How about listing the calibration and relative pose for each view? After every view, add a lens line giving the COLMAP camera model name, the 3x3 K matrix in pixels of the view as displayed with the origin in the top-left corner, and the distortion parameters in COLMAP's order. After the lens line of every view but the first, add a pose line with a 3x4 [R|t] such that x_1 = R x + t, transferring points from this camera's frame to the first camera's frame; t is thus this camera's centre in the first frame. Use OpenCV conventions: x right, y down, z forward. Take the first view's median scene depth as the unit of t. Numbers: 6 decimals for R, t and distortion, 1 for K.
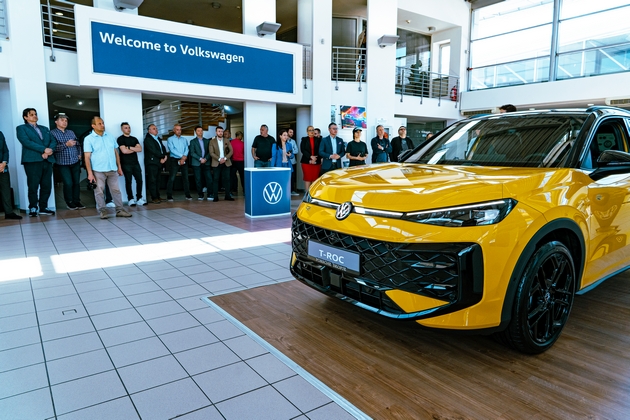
lens RADIAL K [[432.5, 0, 312.4], [0, 432.5, 209.3], [0, 0, 1]] dist [-0.044812, 0.003755]
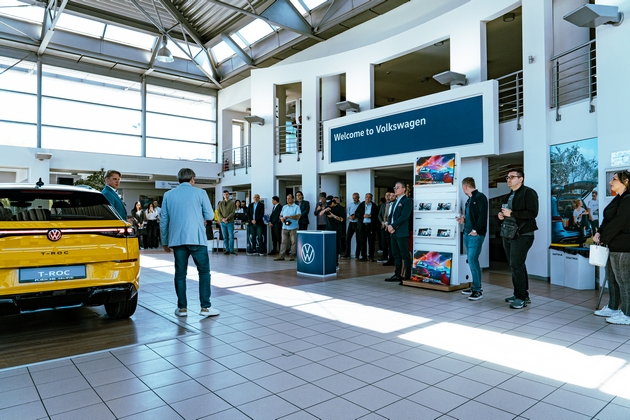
lens RADIAL K [[432.5, 0, 312.8], [0, 432.5, 210.3], [0, 0, 1]] dist [-0.044812, 0.003755]
pose [[0.057687, -0.016906, -0.998192, 0.863687], [-0.120192, 0.992466, -0.023755, -0.103869], [0.991073, 0.121345, 0.055220, 0.785068]]
